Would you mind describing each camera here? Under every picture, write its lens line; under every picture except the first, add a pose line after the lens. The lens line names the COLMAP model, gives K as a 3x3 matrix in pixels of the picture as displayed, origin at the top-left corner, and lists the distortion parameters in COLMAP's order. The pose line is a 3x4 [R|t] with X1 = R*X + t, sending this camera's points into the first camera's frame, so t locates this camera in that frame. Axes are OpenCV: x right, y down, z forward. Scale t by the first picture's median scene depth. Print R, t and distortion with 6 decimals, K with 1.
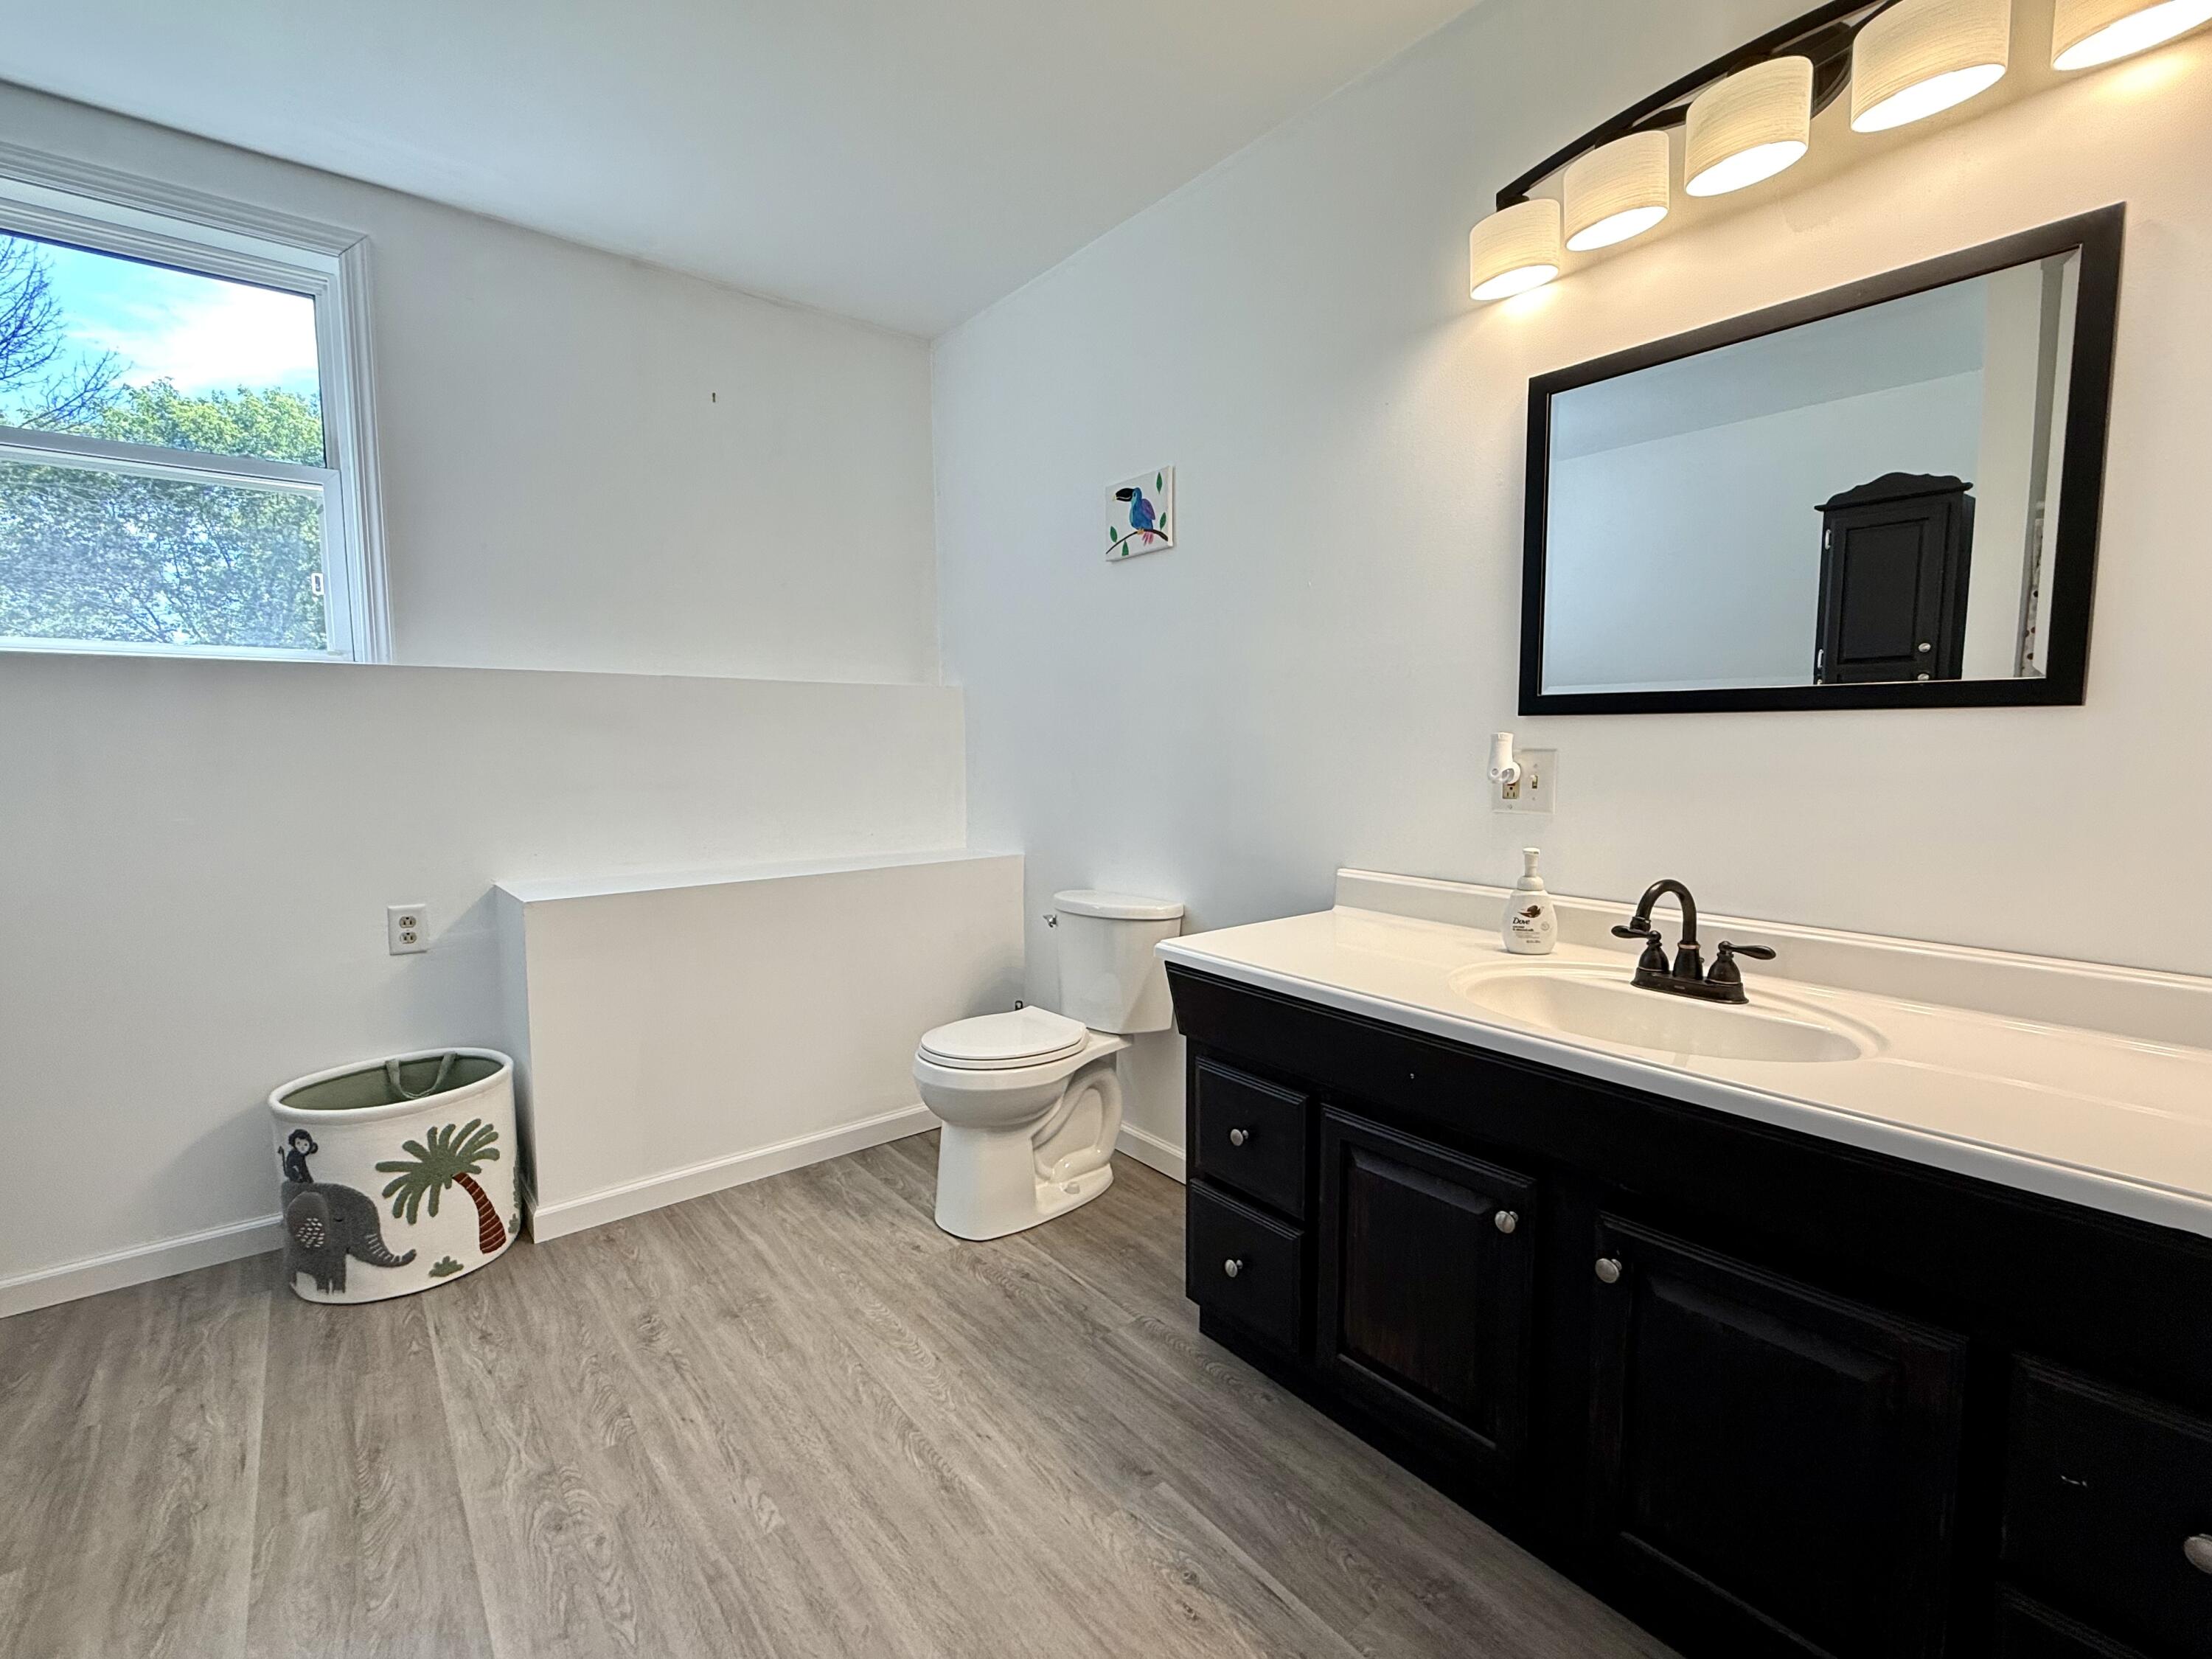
lens RADIAL K [[994.0, 0, 1110.9], [0, 994.0, 829.1], [0, 0, 1]] dist [0.002902, 0.000829]
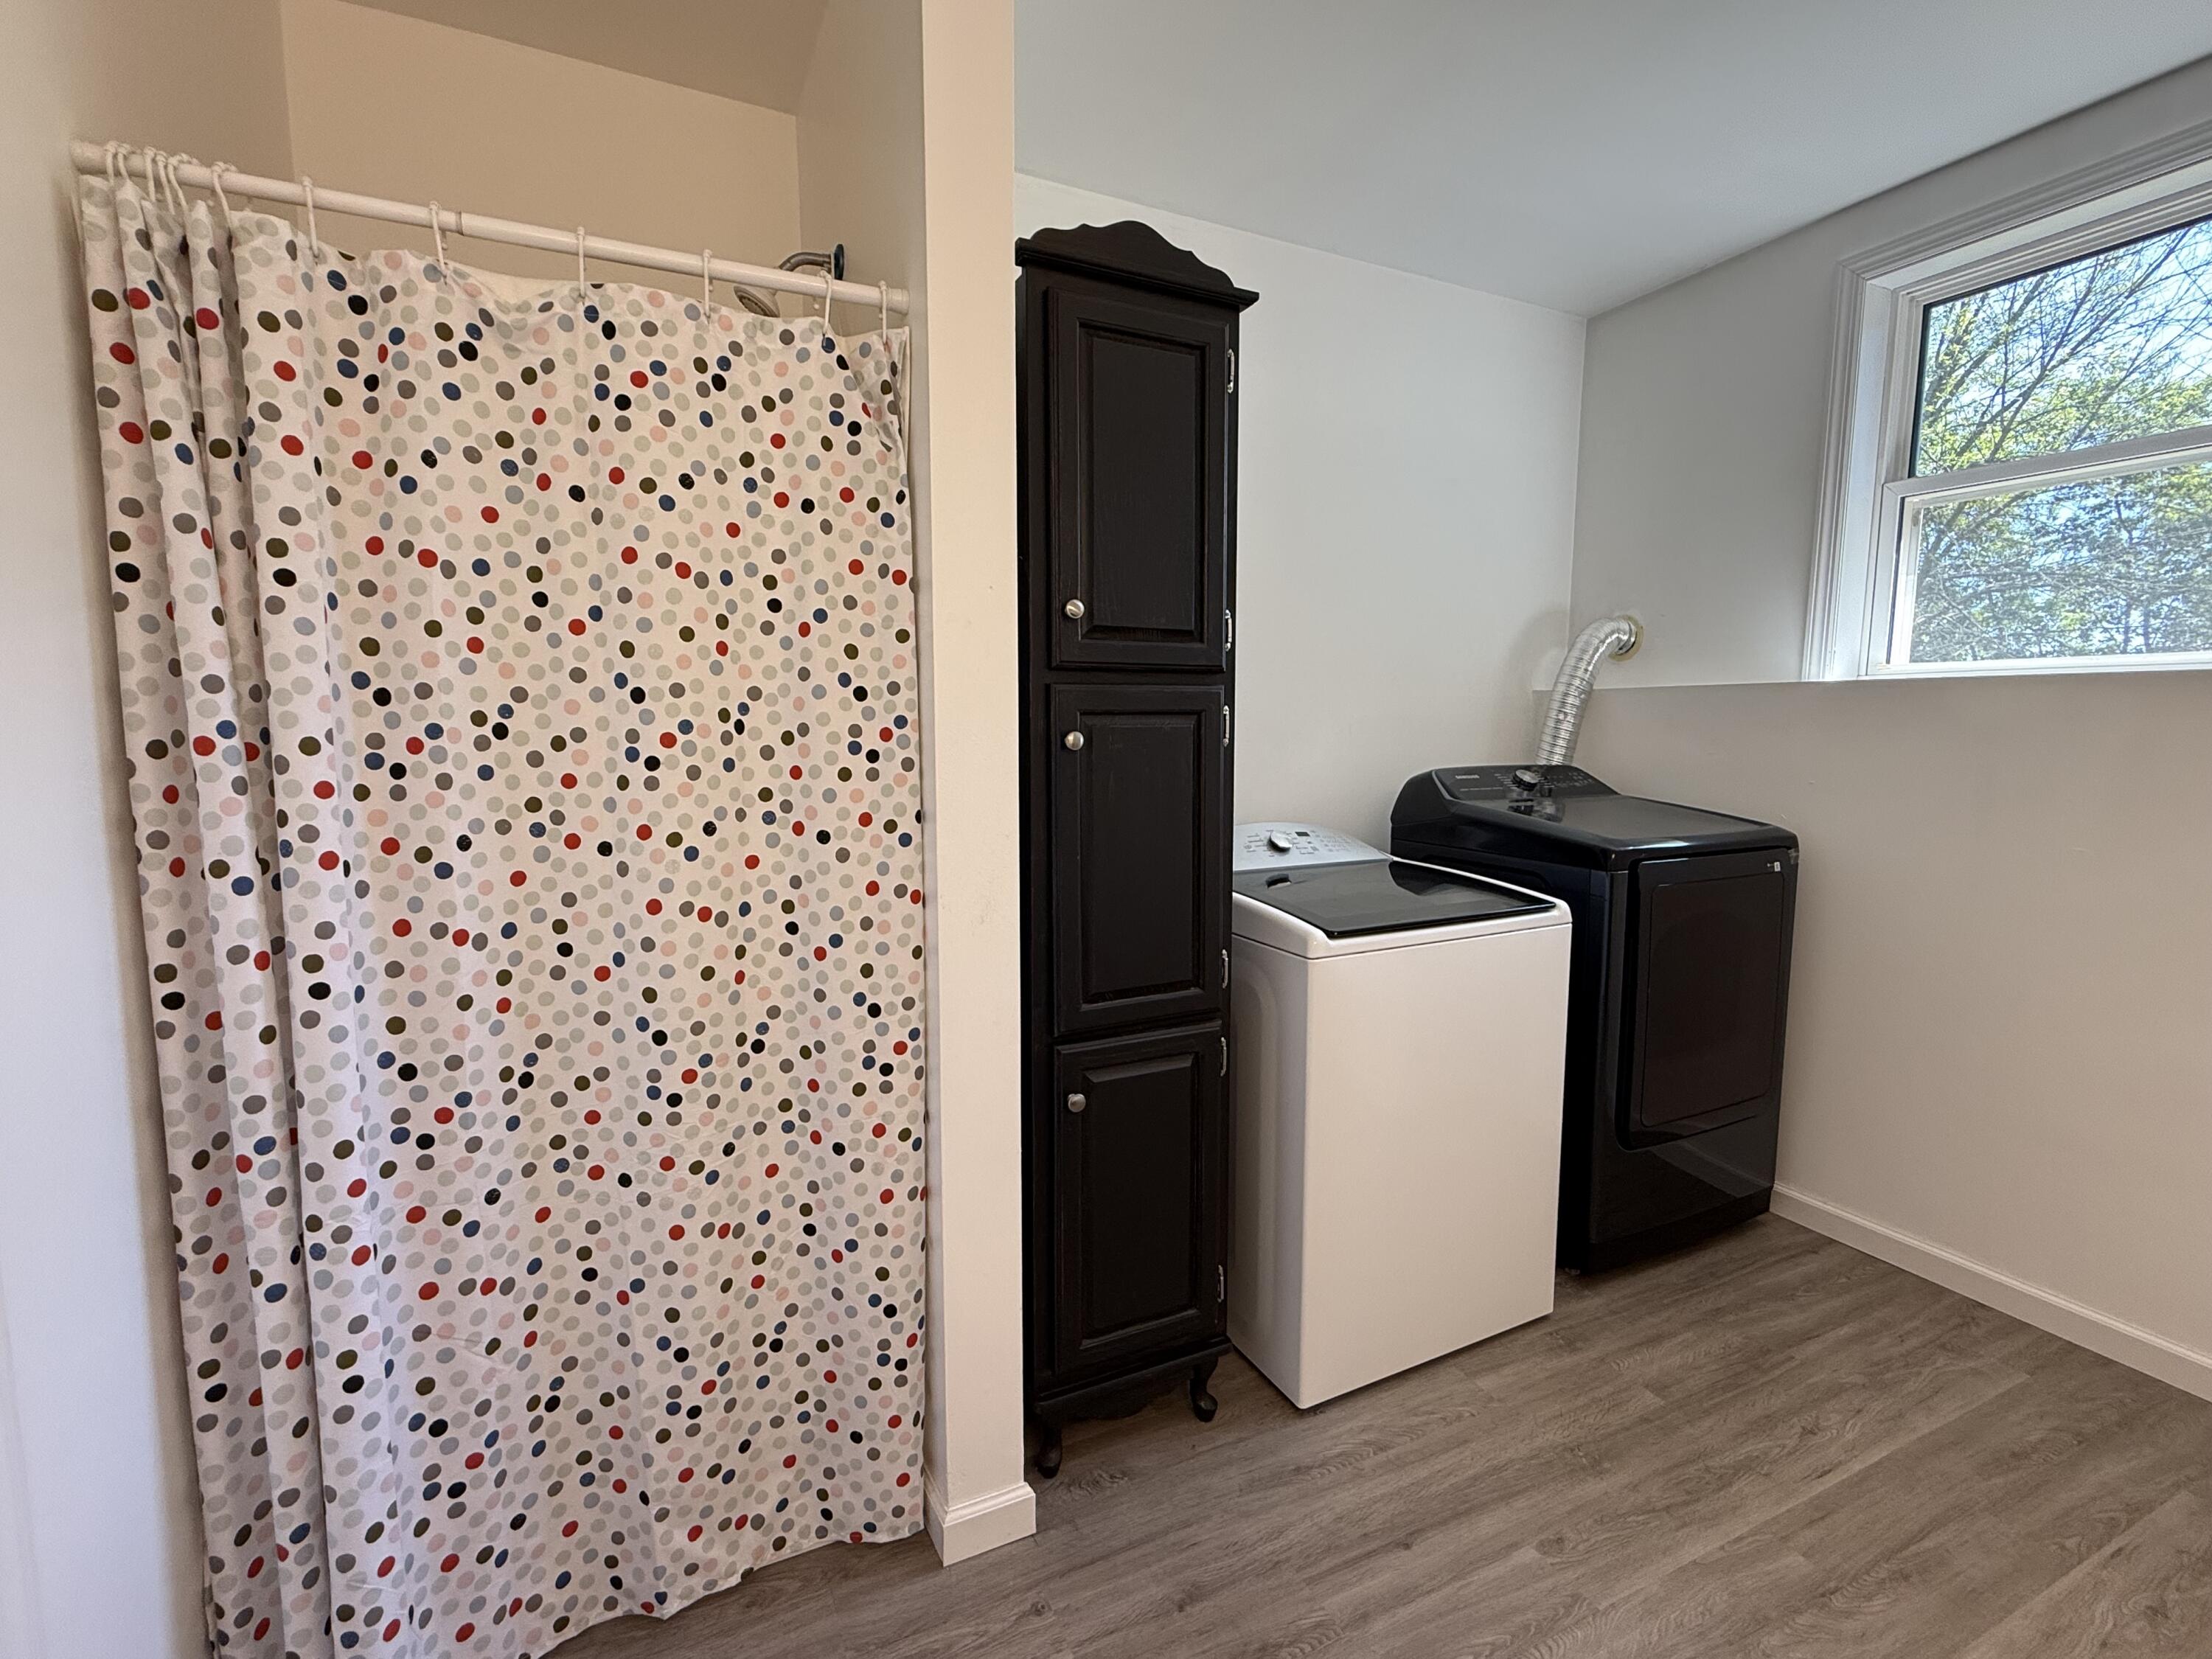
lens RADIAL K [[994.0, 0, 1110.1], [0, 994.0, 827.7], [0, 0, 1]] dist [0.002902, 0.000829]
pose [[-0.228875, 0.106656, -0.967595, 0.216698], [-0.093928, 0.986922, 0.131004, -0.086857], [0.968914, 0.120868, -0.215864, 0.415099]]
